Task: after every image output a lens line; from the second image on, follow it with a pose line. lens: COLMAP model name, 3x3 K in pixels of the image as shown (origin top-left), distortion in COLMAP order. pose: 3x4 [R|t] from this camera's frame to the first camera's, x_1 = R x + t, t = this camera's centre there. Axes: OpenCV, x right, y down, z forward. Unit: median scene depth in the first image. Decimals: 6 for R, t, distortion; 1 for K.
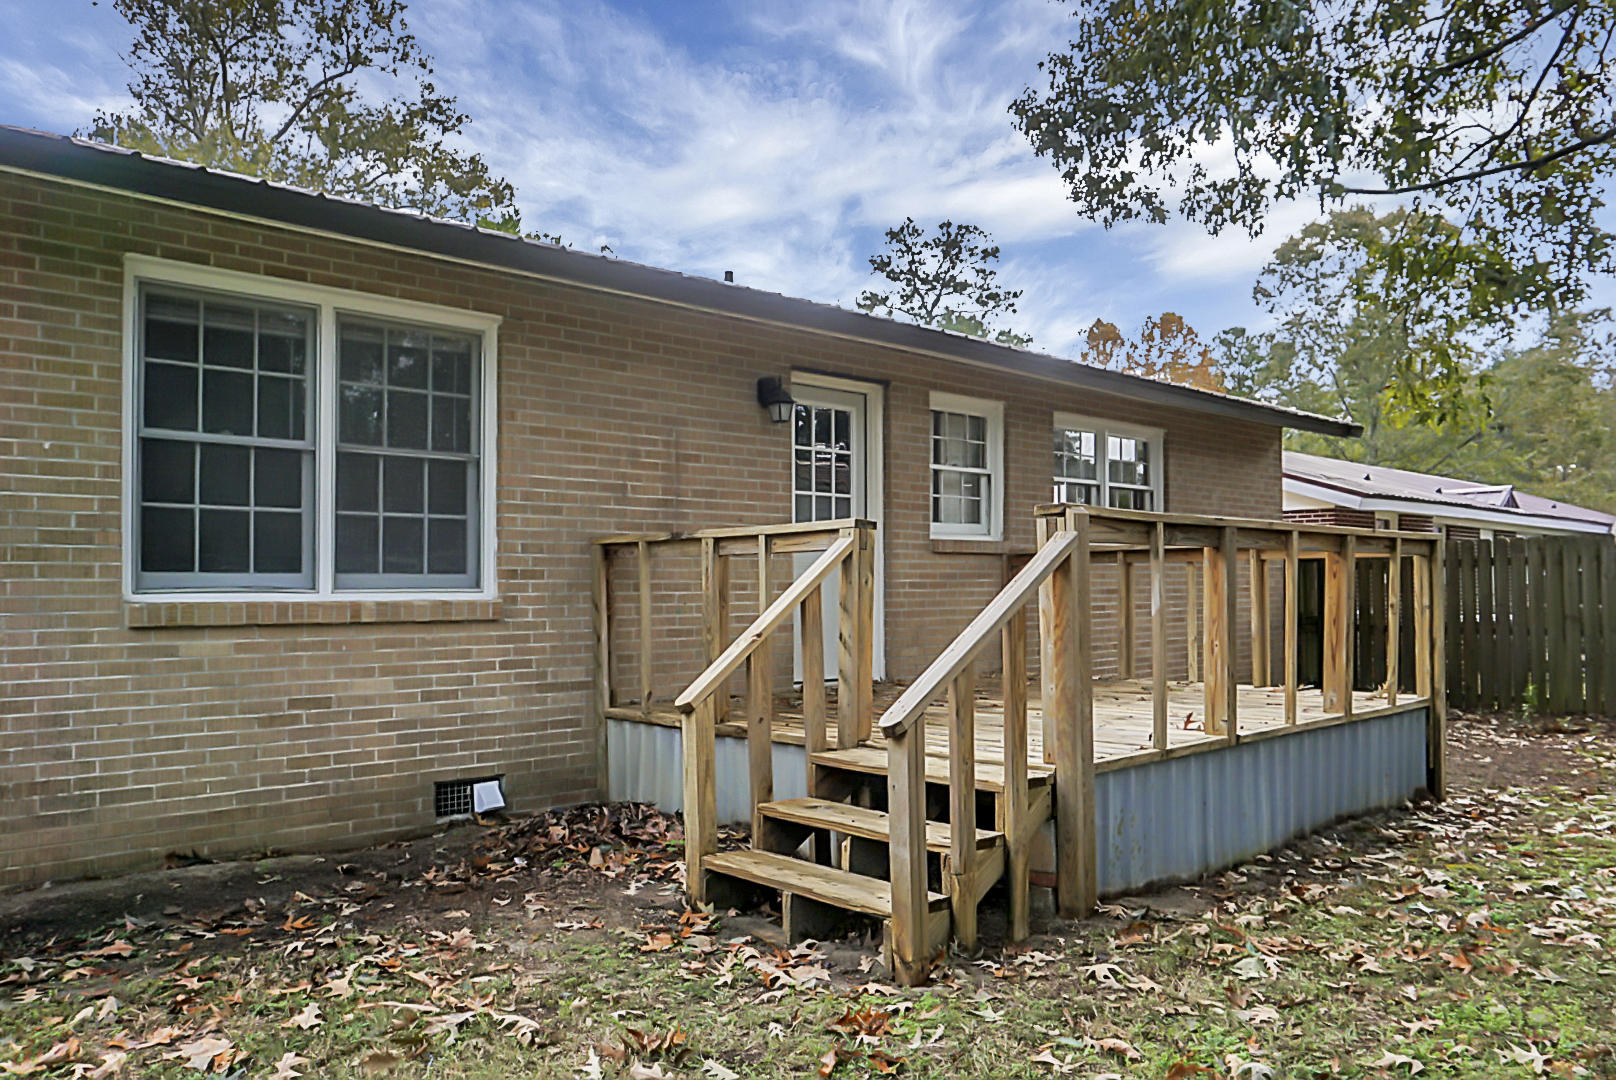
lens RADIAL K [[1116.5, 0, 769.3], [0, 1116.5, 558.7], [0, 0, 1]] dist [-0.005996, 0.000941]
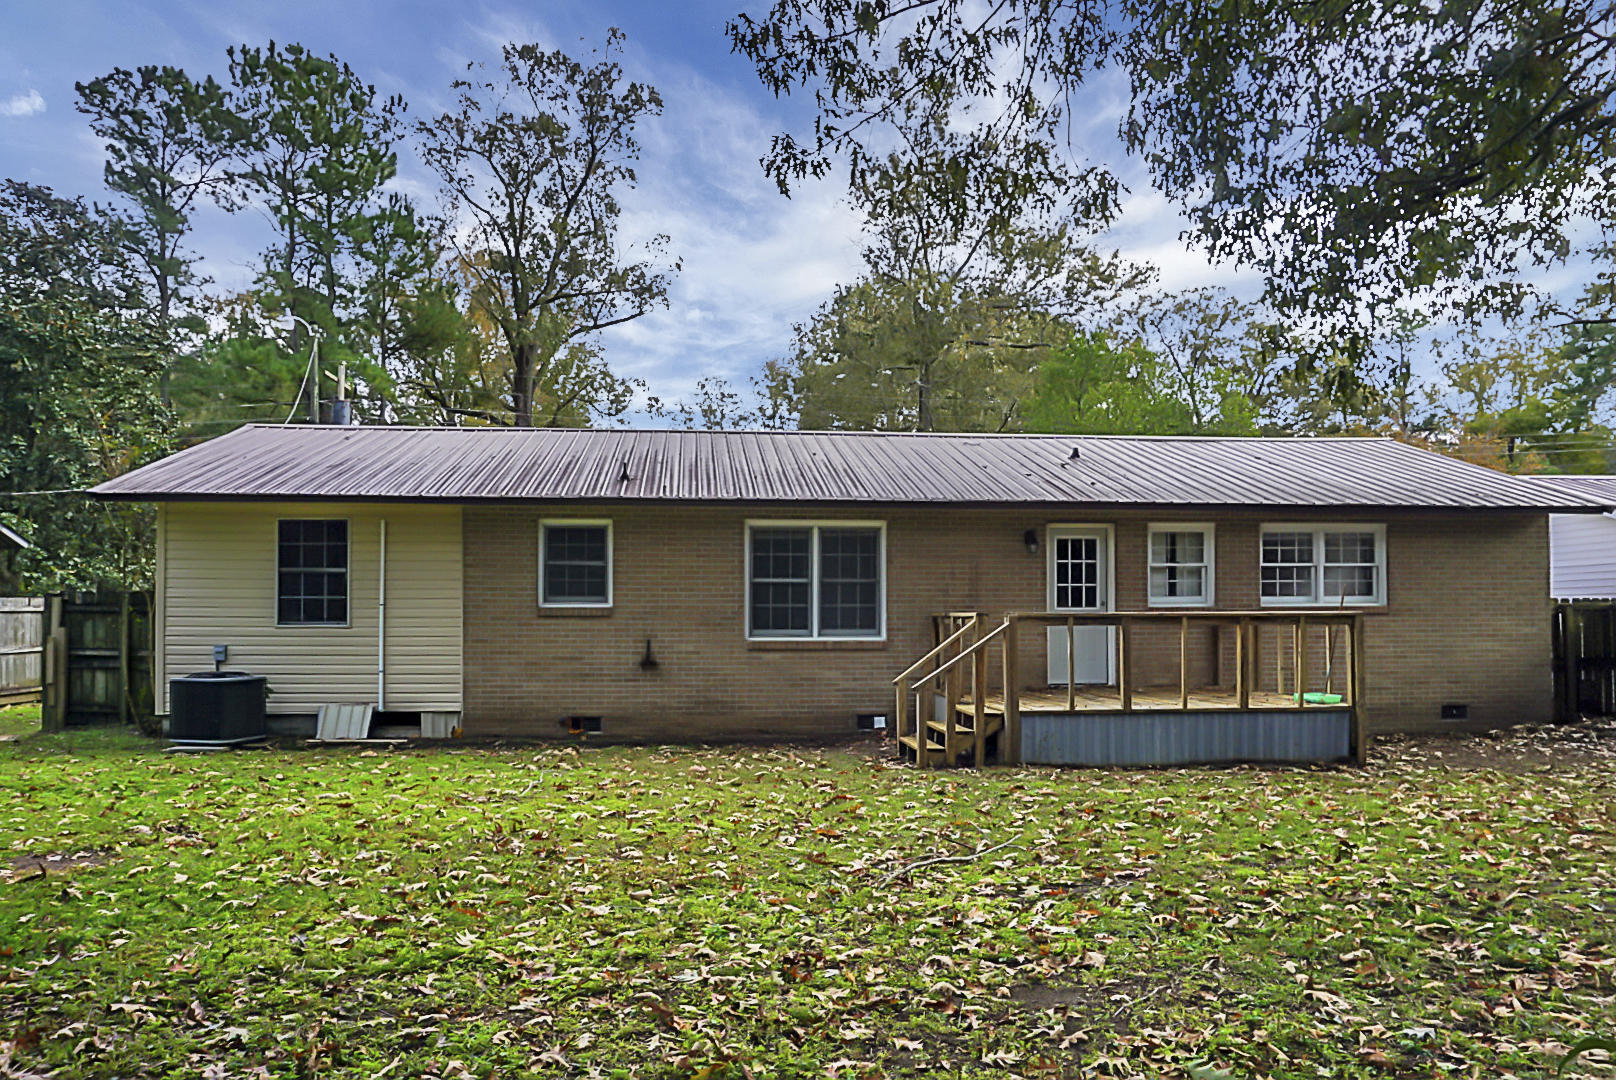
lens RADIAL K [[1128.3, 0, 804.3], [0, 1128.3, 562.1], [0, 0, 1]] dist [-0.034251, 0.001270]
pose [[0.814545, -0.023034, -0.579643, 0.762688], [0.013386, 0.999692, -0.020916, -0.062060], [0.579946, 0.009278, 0.814602, -0.793291]]
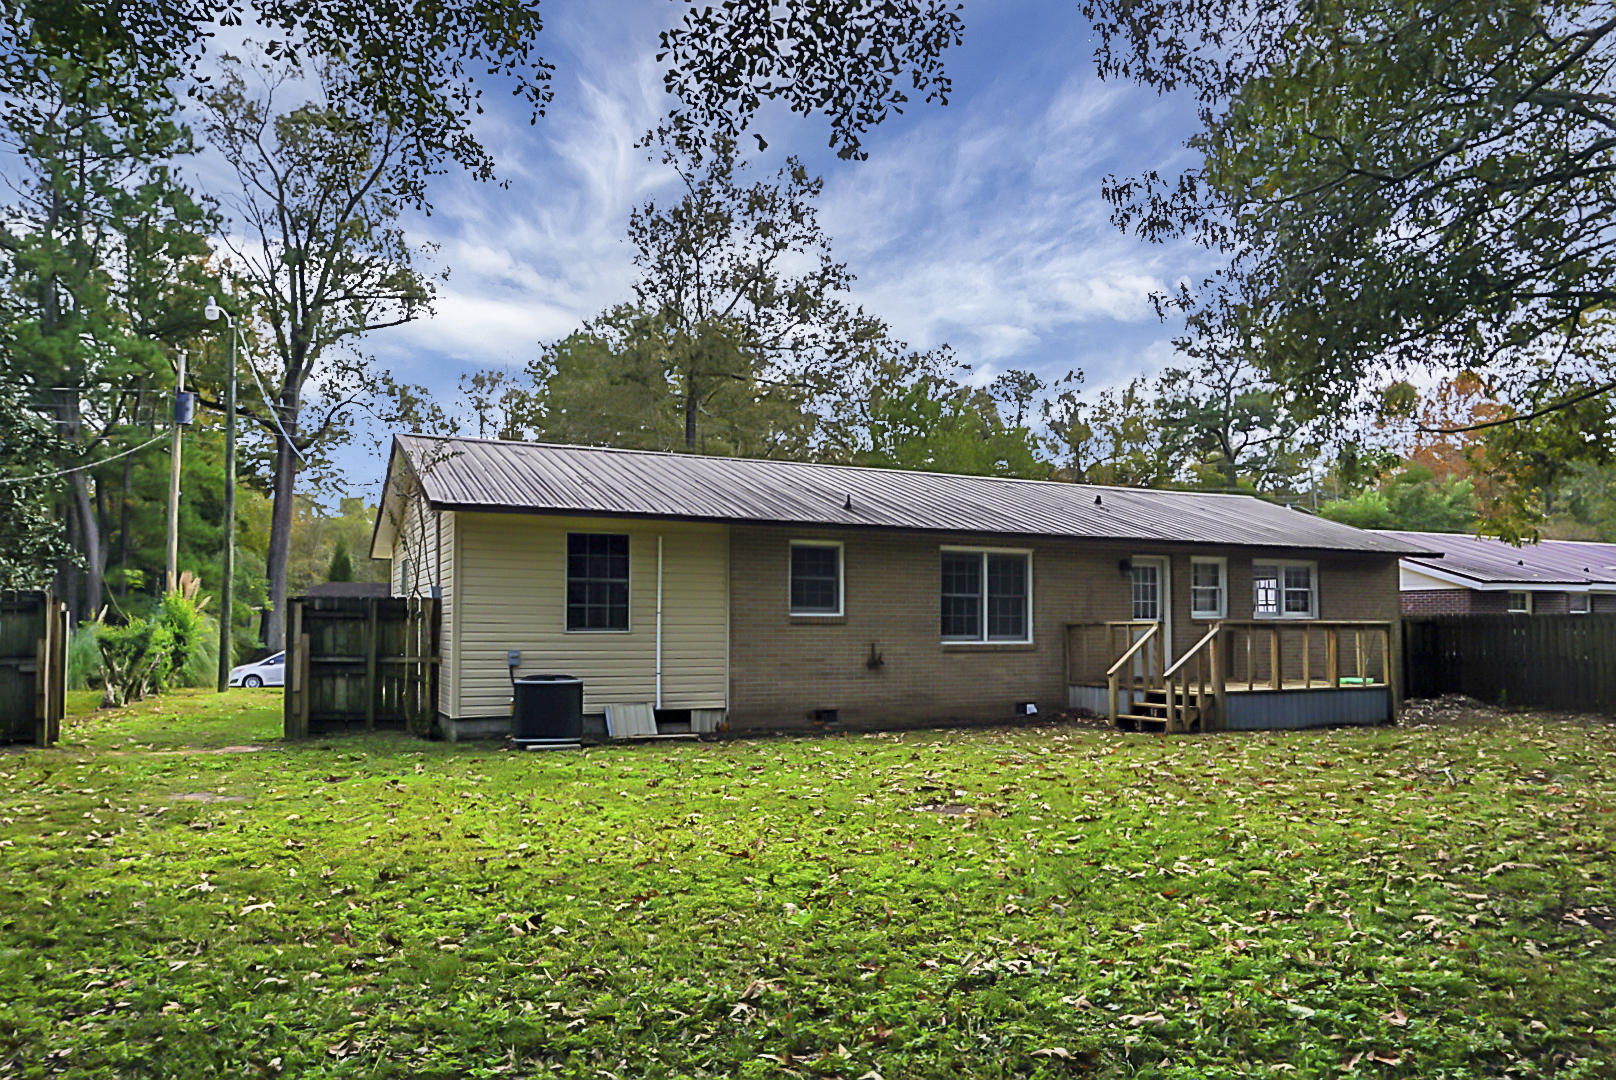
lens RADIAL K [[1099.3, 0, 803.4], [0, 1099.3, 540.5], [0, 0, 1]] dist [-0.035257, -0.001682]
pose [[0.970890, -0.012508, -0.239200, -0.102808], [0.000431, 0.998725, -0.050477, -0.069810], [0.239527, 0.048904, 0.969657, -1.533899]]
